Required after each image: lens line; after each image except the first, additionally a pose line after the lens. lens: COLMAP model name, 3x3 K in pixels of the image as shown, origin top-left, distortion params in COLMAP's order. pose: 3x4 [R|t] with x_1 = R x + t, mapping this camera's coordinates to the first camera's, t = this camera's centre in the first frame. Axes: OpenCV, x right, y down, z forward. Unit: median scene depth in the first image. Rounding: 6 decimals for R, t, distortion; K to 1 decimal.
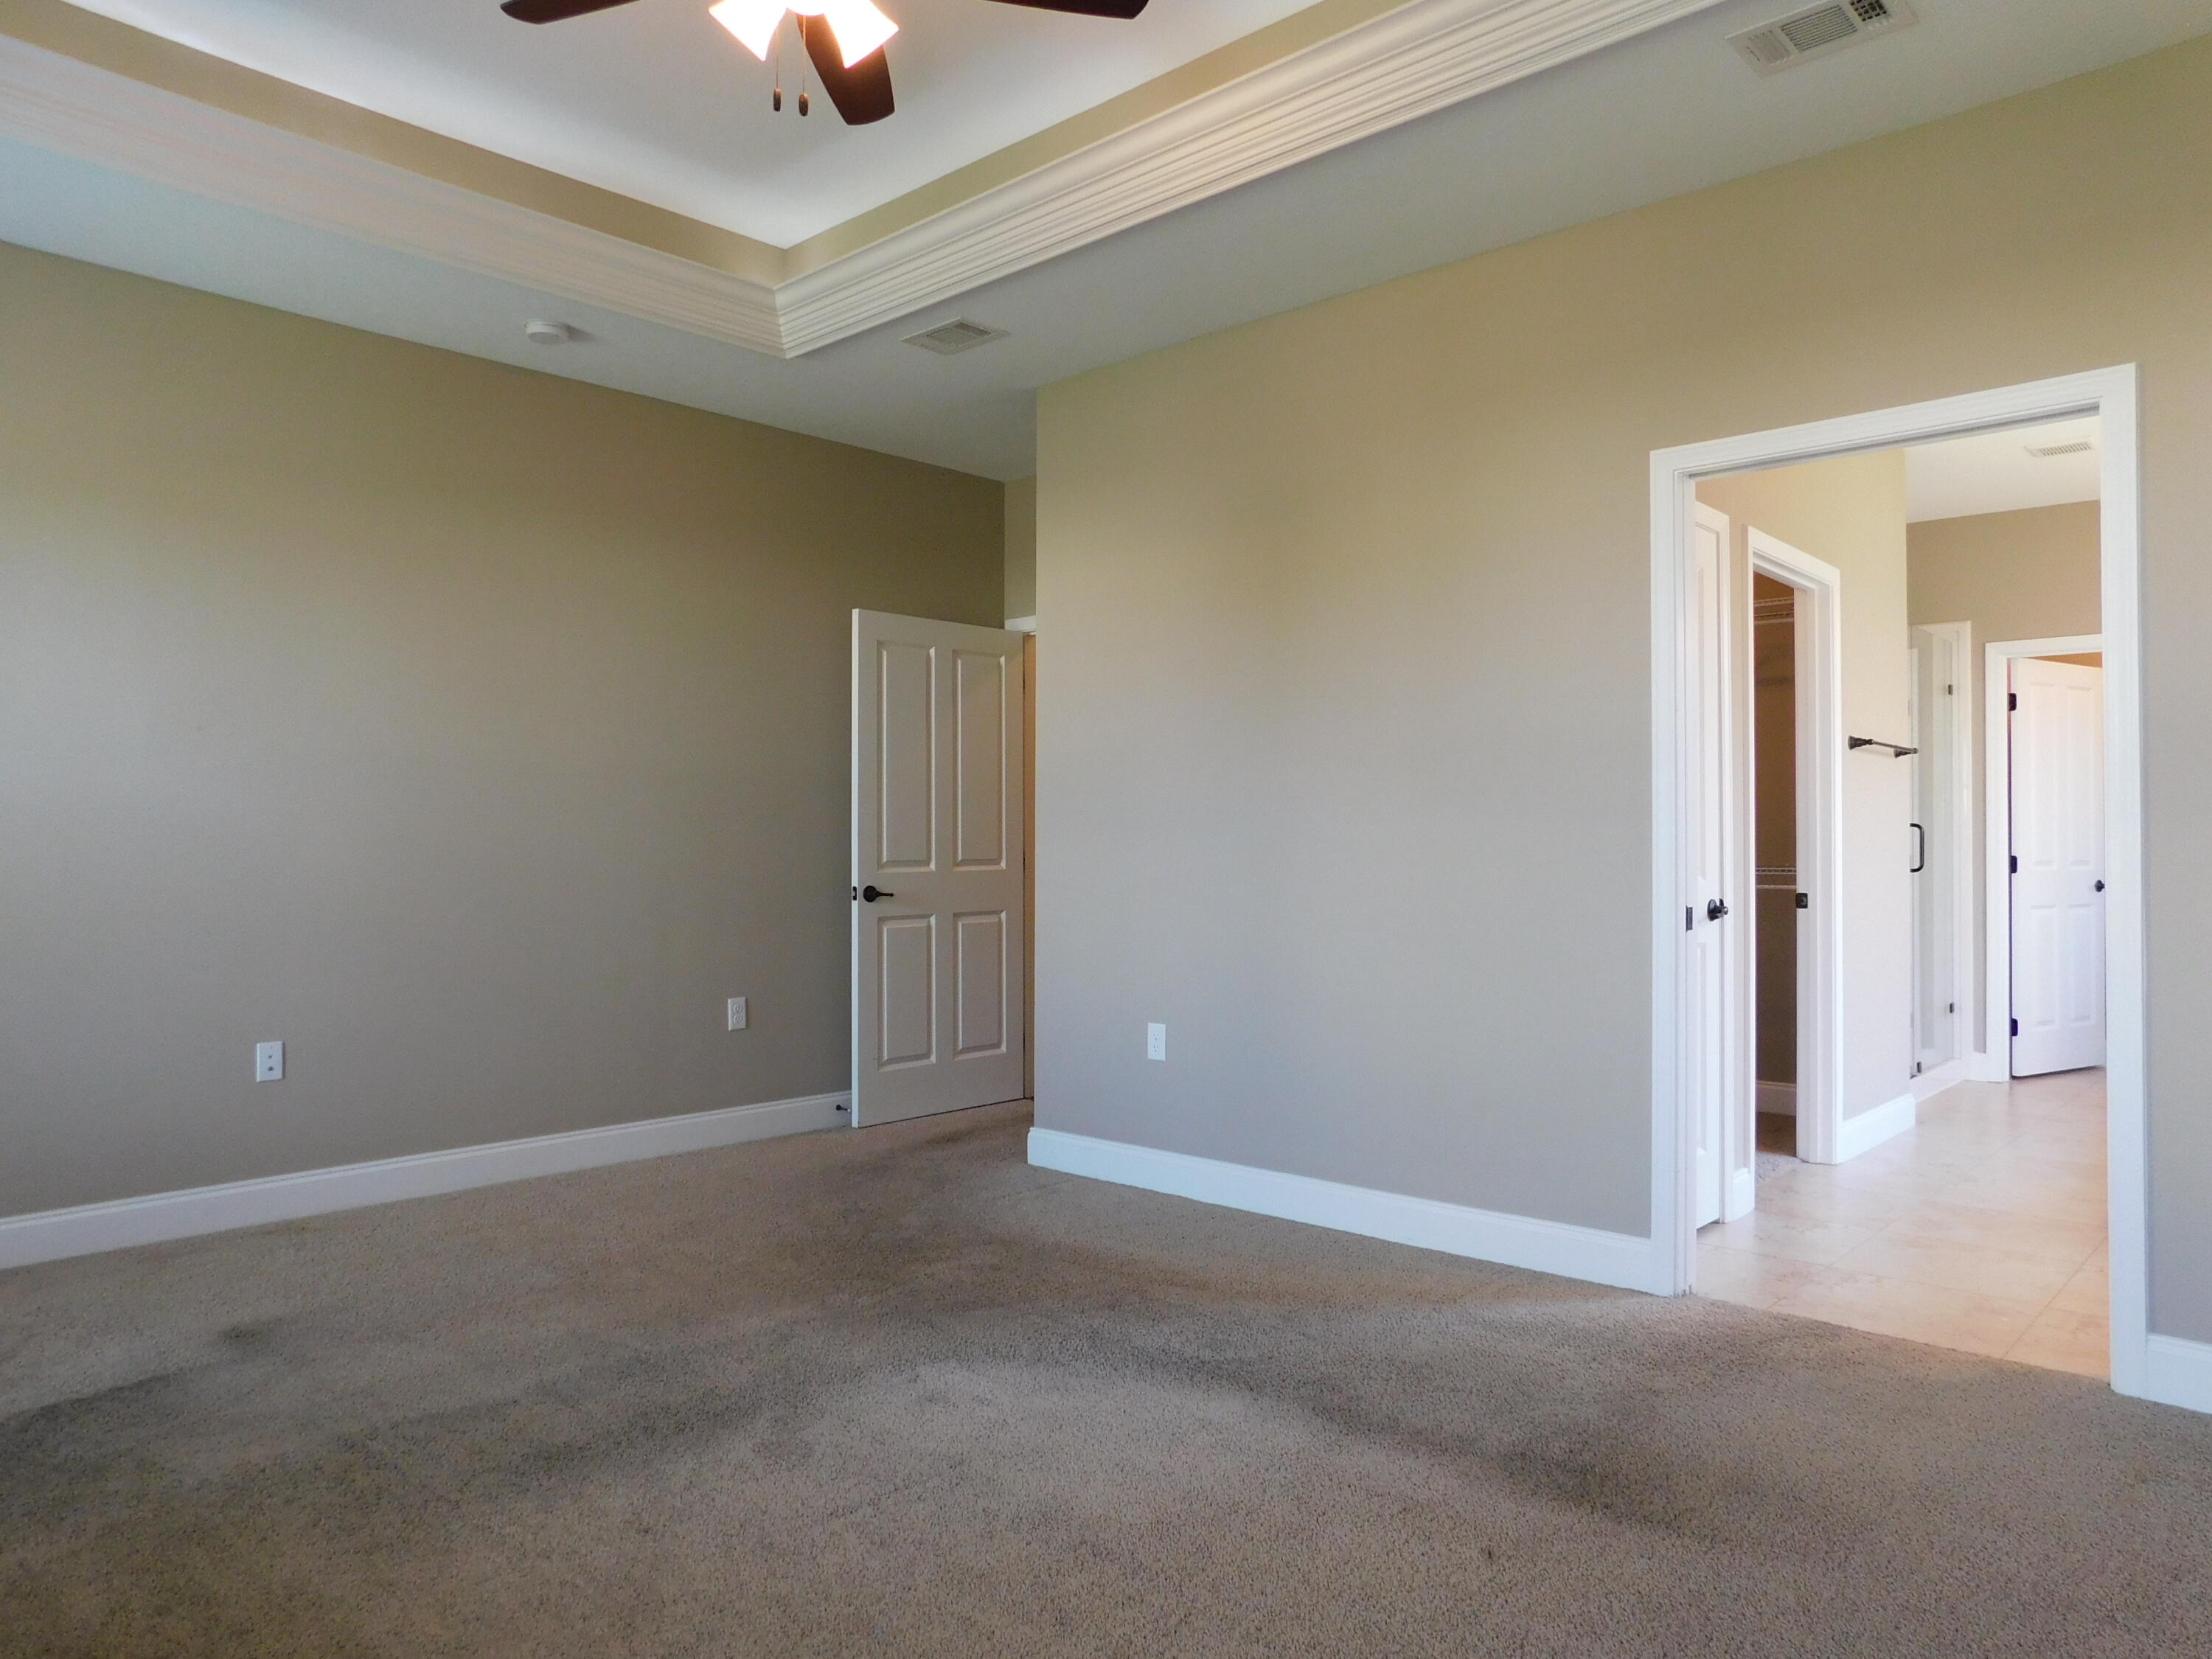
lens RADIAL K [[1465.7, 0, 1112.8], [0, 1465.7, 820.1], [0, 0, 1]] dist [-0.046685, 0.039118]
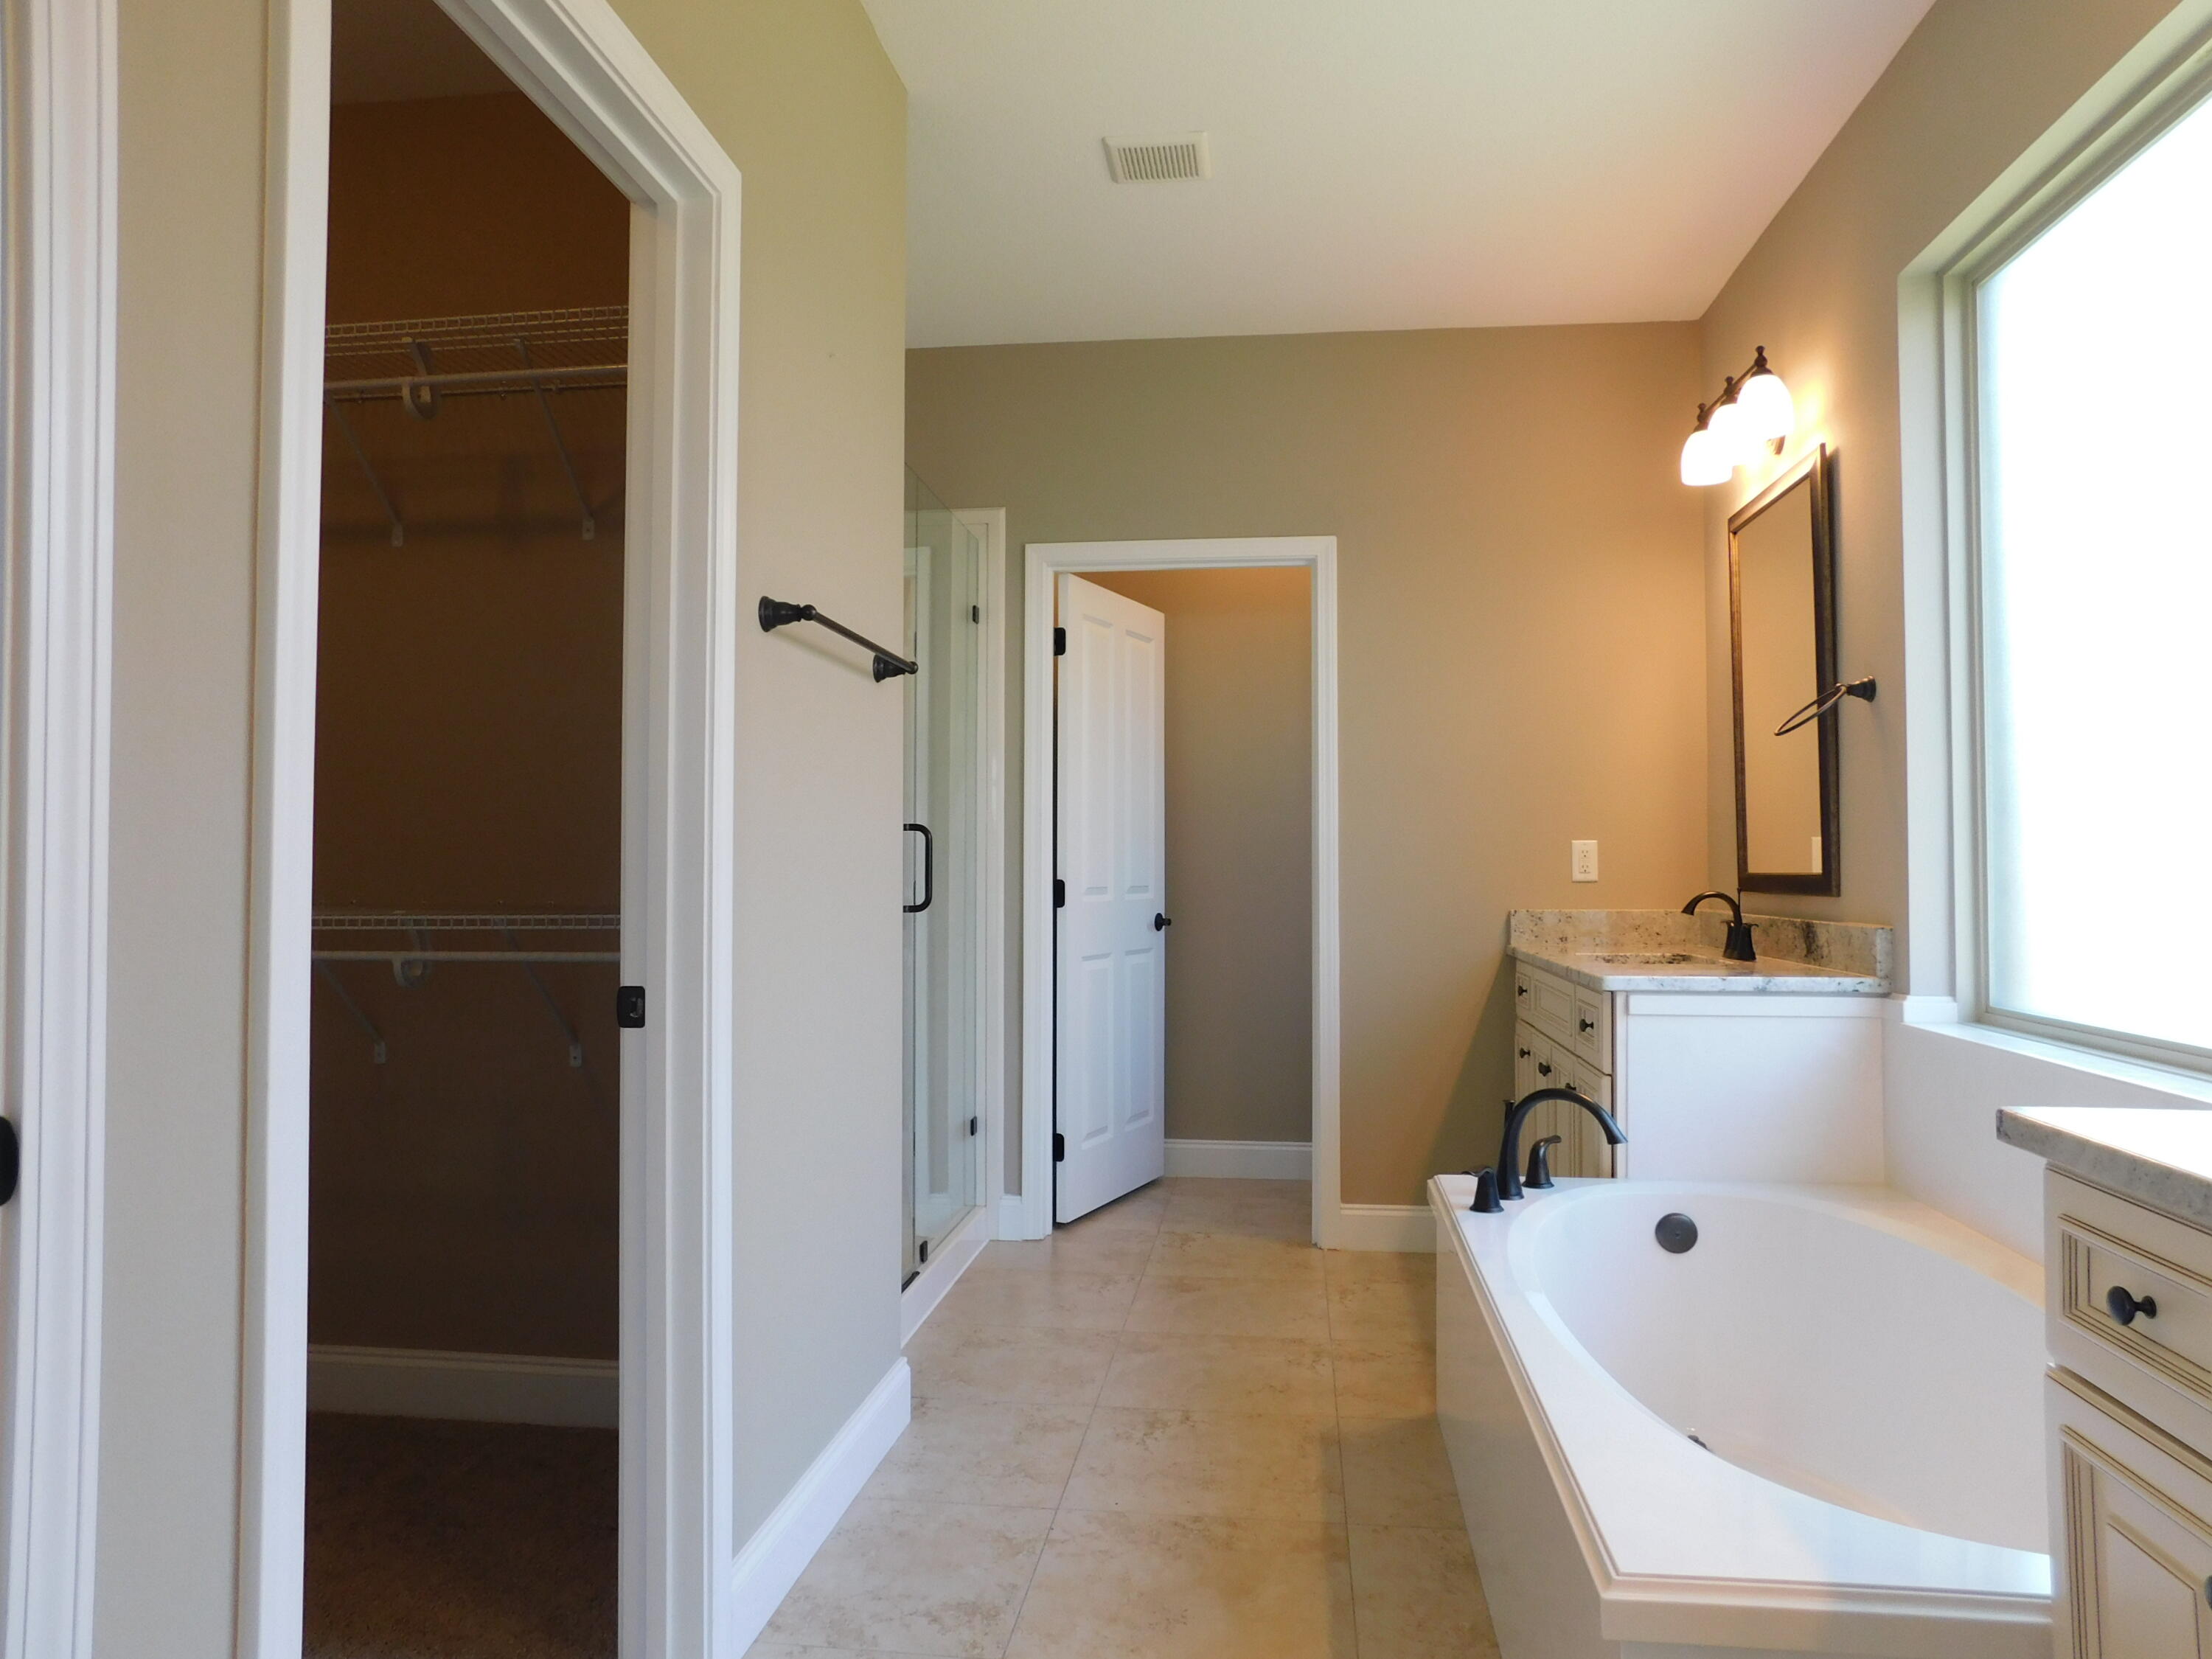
lens RADIAL K [[1465.7, 0, 1102.8], [0, 1465.7, 830.8], [0, 0, 1]] dist [-0.046685, 0.039118]
pose [[0.817498, 0.011951, 0.575808, 0.262950], [-0.008011, 0.999924, -0.009380, 0.008770], [-0.575876, 0.003055, 0.817531, 0.456867]]
